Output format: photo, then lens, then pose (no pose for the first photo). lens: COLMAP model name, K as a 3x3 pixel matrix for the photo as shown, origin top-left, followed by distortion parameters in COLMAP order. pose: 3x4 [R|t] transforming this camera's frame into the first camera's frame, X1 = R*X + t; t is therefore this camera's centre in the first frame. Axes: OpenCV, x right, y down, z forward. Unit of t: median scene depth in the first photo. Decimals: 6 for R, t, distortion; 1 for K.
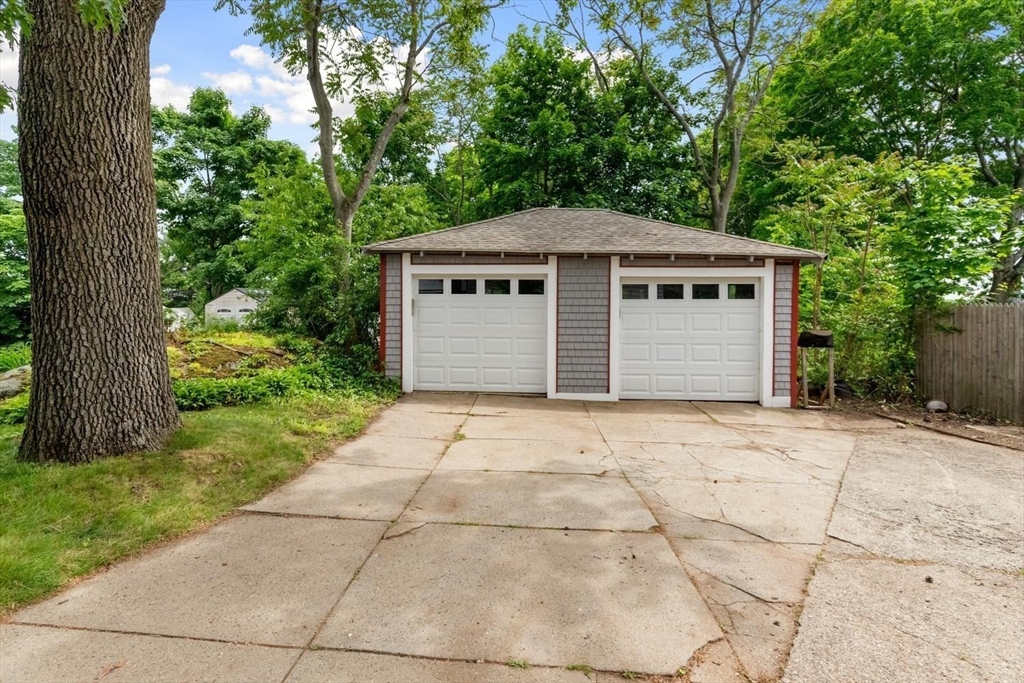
lens RADIAL K [[466.6, 0, 507.7], [0, 466.6, 310.7], [0, 0, 1]] dist [0.005808, -0.001613]
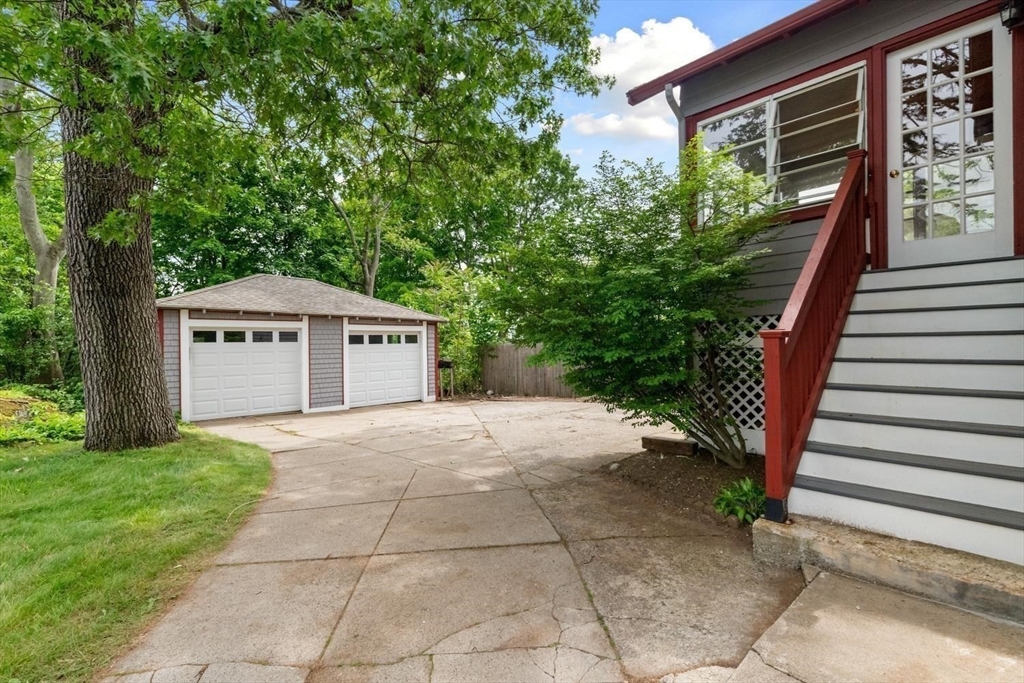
lens RADIAL K [[466.6, 0, 509.3], [0, 466.6, 339.6], [0, 0, 1]] dist [0.005808, -0.001613]
pose [[0.667976, -0.007266, 0.744147, -0.572513], [0.031279, 0.999343, -0.018319, 0.004874], [-0.743525, 0.035513, 0.667764, -0.463158]]
